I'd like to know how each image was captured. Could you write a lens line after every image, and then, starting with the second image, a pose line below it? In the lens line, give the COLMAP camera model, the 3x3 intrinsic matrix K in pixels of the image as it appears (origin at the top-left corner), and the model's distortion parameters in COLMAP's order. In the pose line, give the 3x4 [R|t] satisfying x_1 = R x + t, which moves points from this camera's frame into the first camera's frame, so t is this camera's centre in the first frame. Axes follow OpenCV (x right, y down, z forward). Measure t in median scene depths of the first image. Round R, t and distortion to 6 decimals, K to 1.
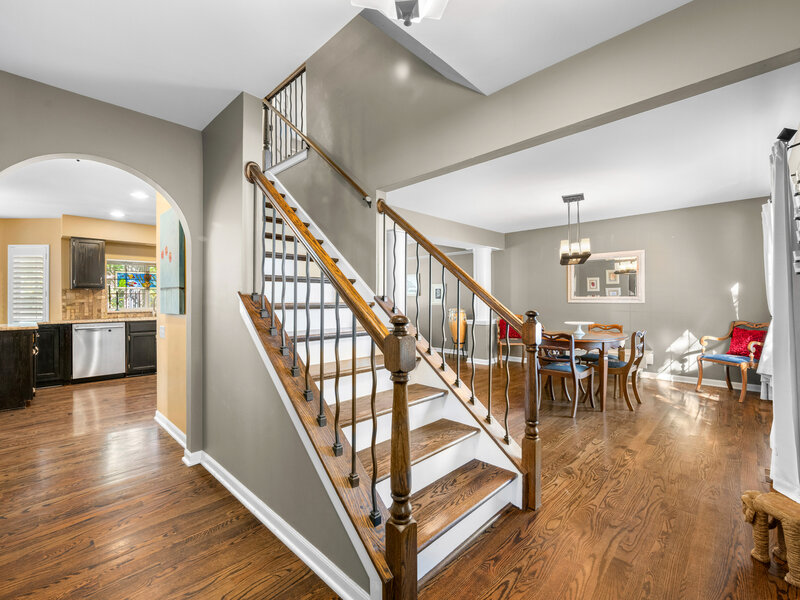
lens RADIAL K [[351.9, 0, 401.3], [0, 351.9, 298.9], [0, 0, 1]] dist [0.000014, -0.000909]
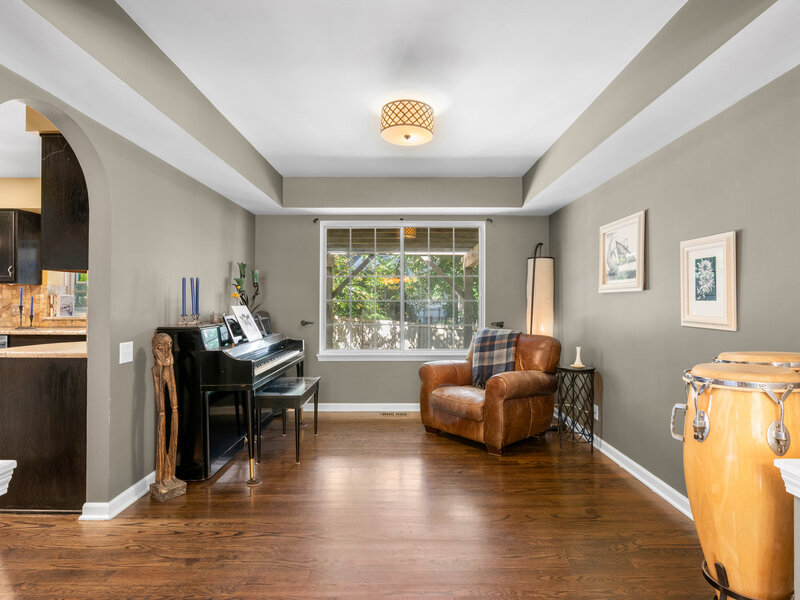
lens RADIAL K [[432.8, 0, 400.0], [0, 432.8, 300.0], [0, 0, 1]] dist [-0.003797, -0.000090]
pose [[0.690990, 0.002842, -0.722859, 0.284928], [-0.004081, 0.999992, 0.000030, -0.000450], [0.722853, 0.002929, 0.690995, 1.106554]]
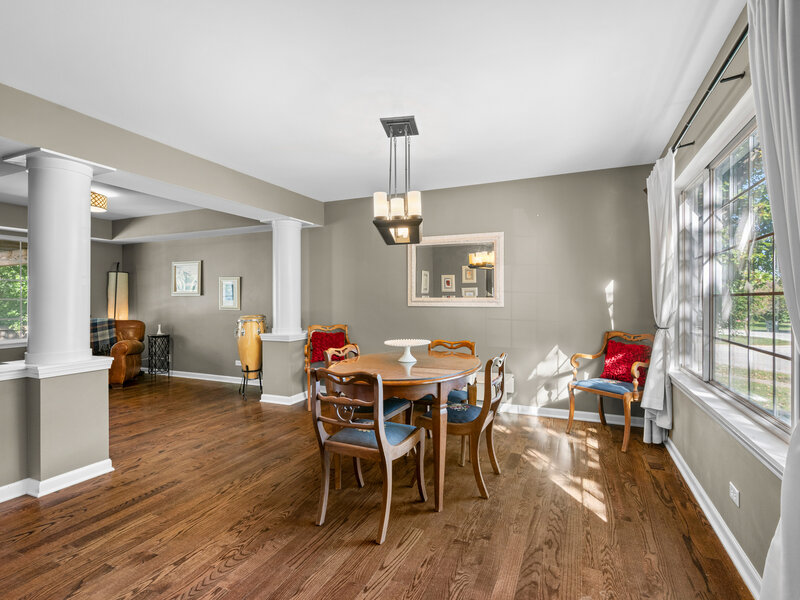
lens RADIAL K [[405.3, 0, 382.3], [0, 405.3, 299.9], [0, 0, 1]] dist [0.001325, -0.000084]
pose [[0.949538, 0.004390, 0.313622, 0.229335], [-0.003801, 0.999990, -0.002490, 0.000629], [-0.313630, 0.001172, 0.949545, 0.340330]]
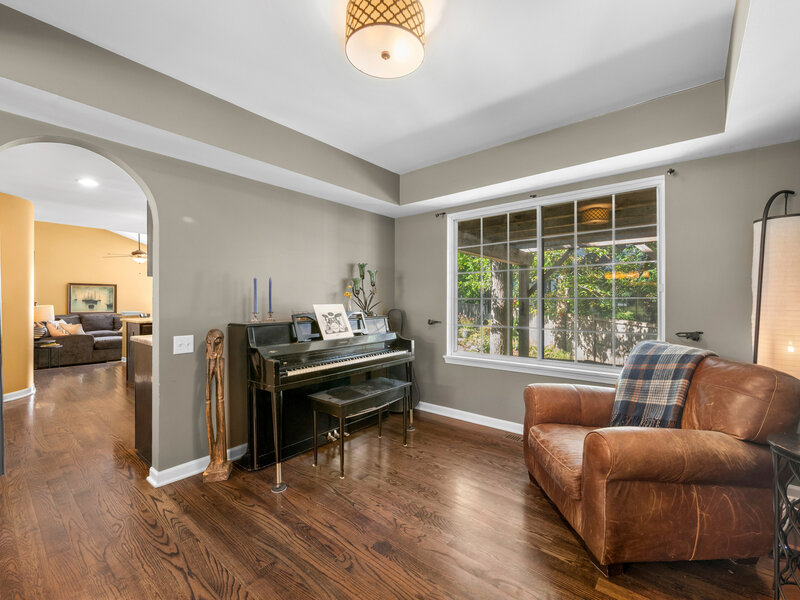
lens RADIAL K [[351.9, 0, 401.3], [0, 351.9, 298.9], [0, 0, 1]] dist [0.000014, -0.000909]
pose [[0.078928, 0.000299, -0.996880, 0.185754], [0.001491, 0.999999, 0.000418, 0.001323], [0.996879, -0.001520, 0.078927, 1.523178]]
